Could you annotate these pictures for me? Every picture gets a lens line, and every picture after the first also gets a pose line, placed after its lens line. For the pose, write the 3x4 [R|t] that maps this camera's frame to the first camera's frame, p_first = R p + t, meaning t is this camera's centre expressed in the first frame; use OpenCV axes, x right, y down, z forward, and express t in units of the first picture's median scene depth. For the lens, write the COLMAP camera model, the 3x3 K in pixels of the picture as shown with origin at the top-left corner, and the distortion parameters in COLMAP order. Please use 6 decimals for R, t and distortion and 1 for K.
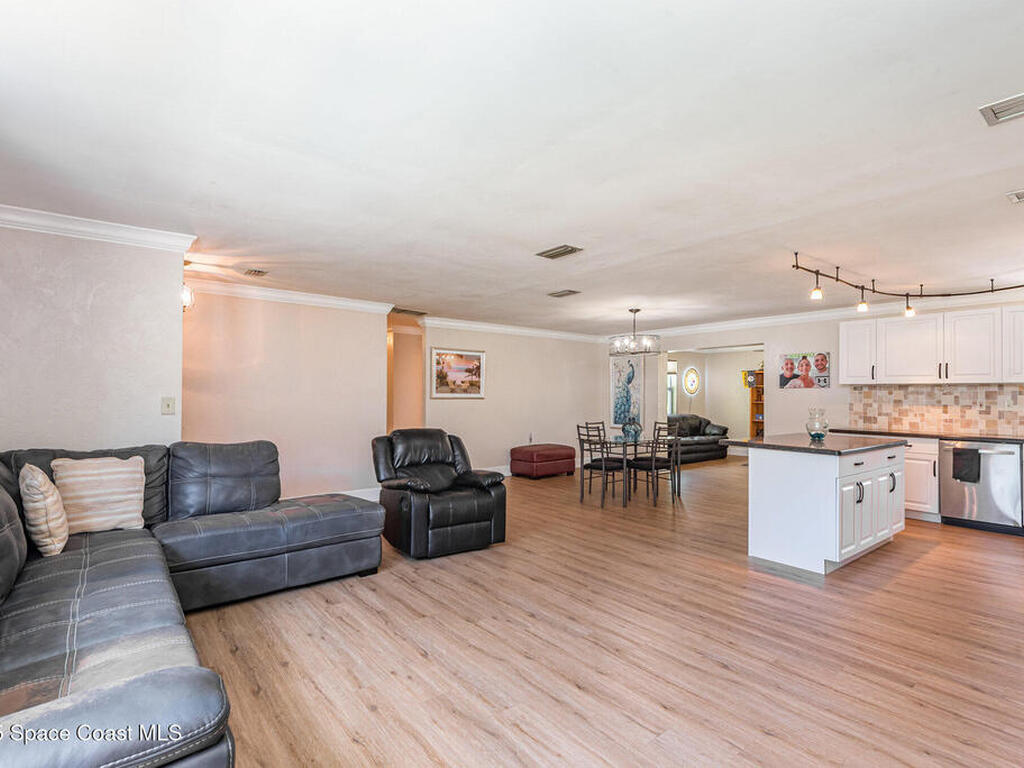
lens RADIAL K [[509.6, 0, 512.0], [0, 509.6, 384.0], [0, 0, 1]] dist [0.012398, -0.000270]
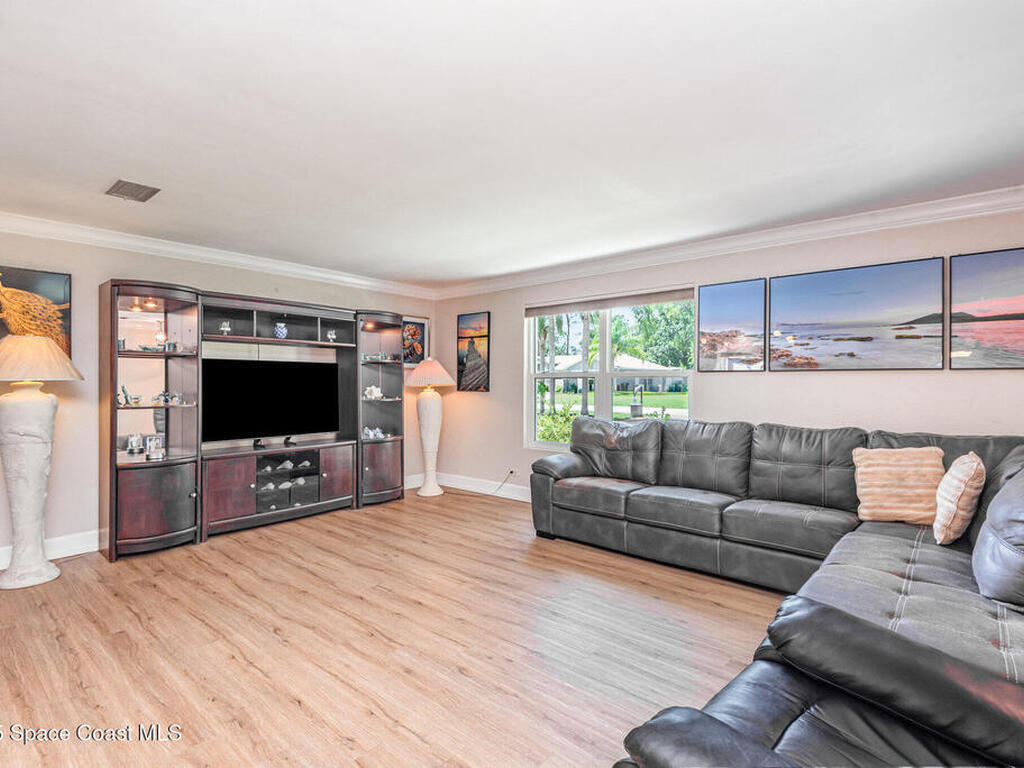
lens RADIAL K [[509.6, 0, 512.0], [0, 509.6, 384.0], [0, 0, 1]] dist [0.012398, -0.000270]
pose [[-0.982498, -0.005059, -0.186205, 0.130833], [-0.000077, 0.999642, -0.026751, 0.063047], [0.186274, -0.026269, -0.982147, 2.120600]]
